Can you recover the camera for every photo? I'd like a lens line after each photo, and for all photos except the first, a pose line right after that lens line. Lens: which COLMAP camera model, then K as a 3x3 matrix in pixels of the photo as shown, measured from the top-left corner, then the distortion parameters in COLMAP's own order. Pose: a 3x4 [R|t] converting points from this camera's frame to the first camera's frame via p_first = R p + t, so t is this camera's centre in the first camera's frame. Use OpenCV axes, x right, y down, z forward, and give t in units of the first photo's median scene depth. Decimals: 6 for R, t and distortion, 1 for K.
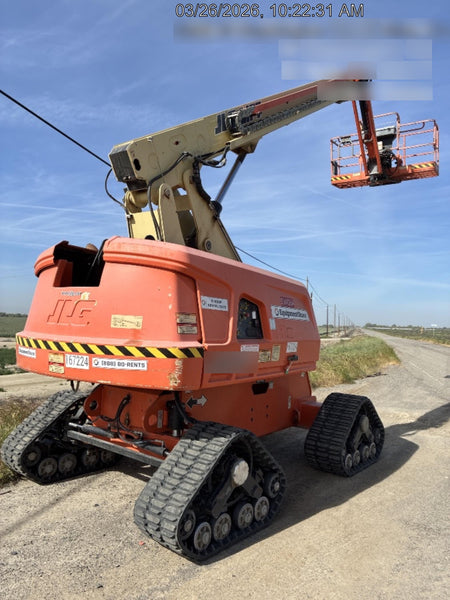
lens RADIAL K [[419.8, 0, 225.0], [0, 419.8, 300.0], [0, 0, 1]] dist [0.076527, -0.205329]
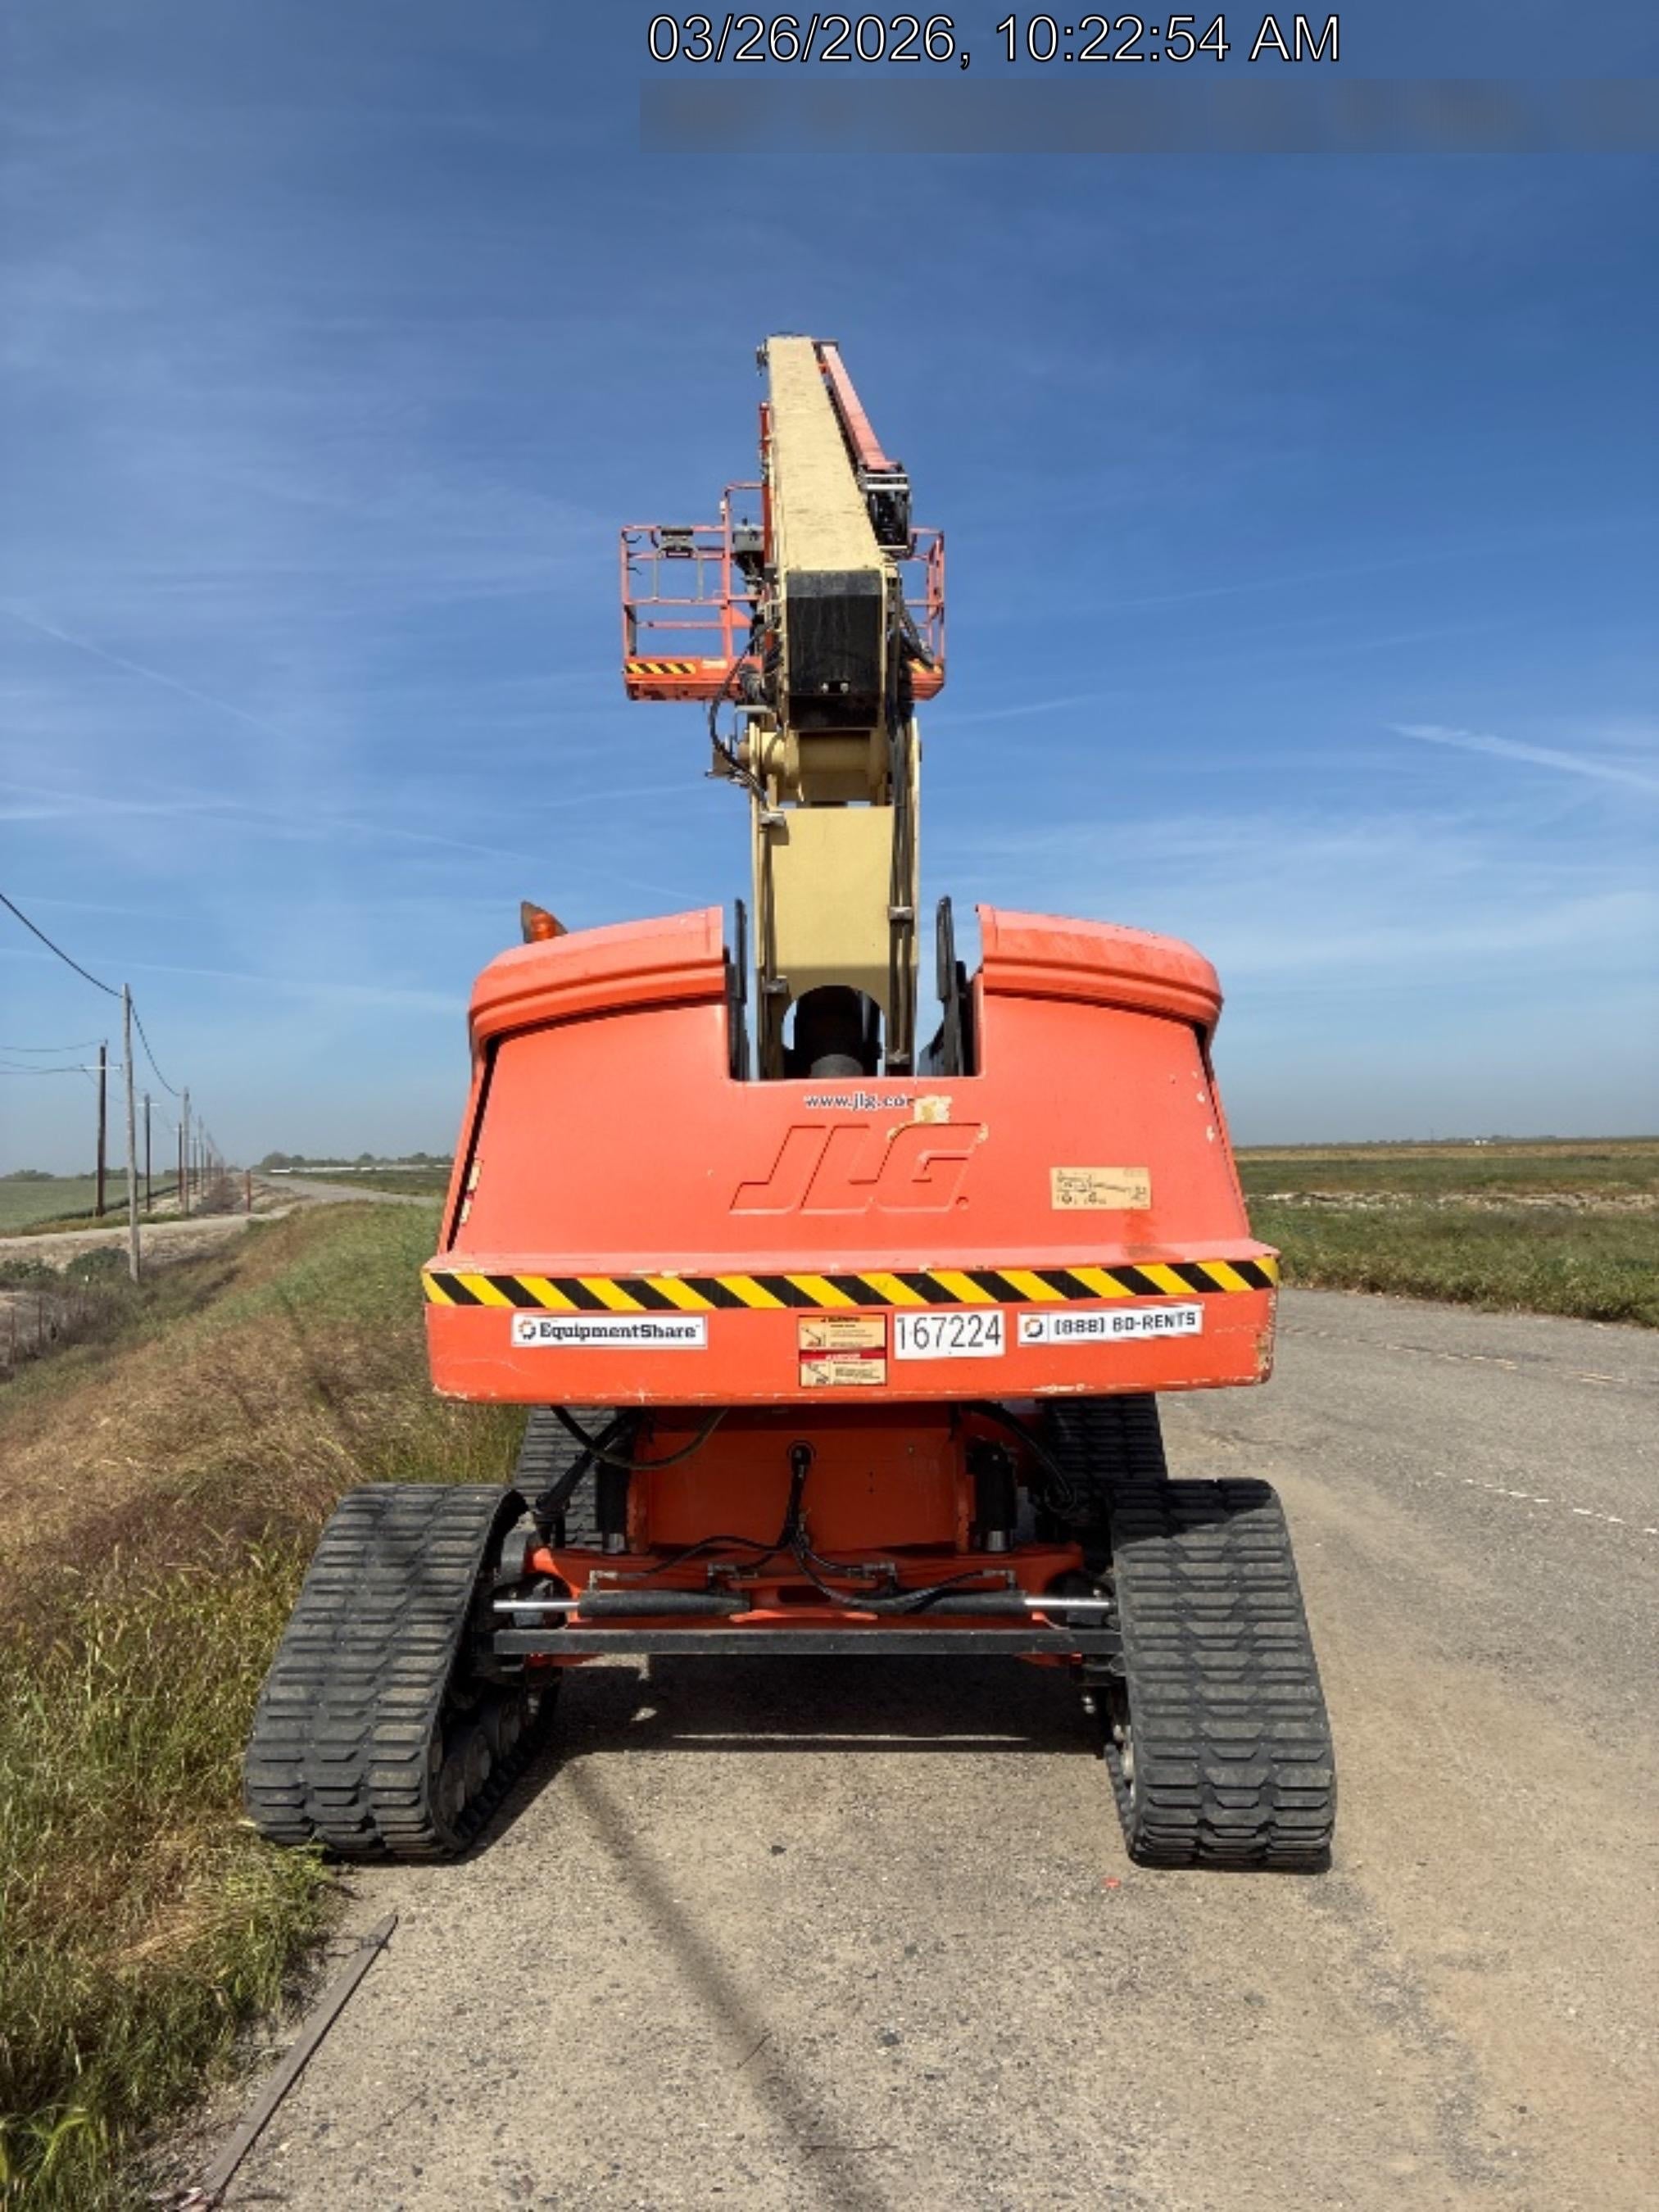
lens RADIAL K [[1547.7, 0, 829.5], [0, 1547.7, 1106.0], [0, 0, 1]] dist [0.076527, -0.205329]
pose [[0.823364, -0.030976, 0.566668, -1.016985], [0.018828, 0.999451, 0.027277, -0.042736], [-0.567202, -0.011789, 0.823495, 0.166060]]
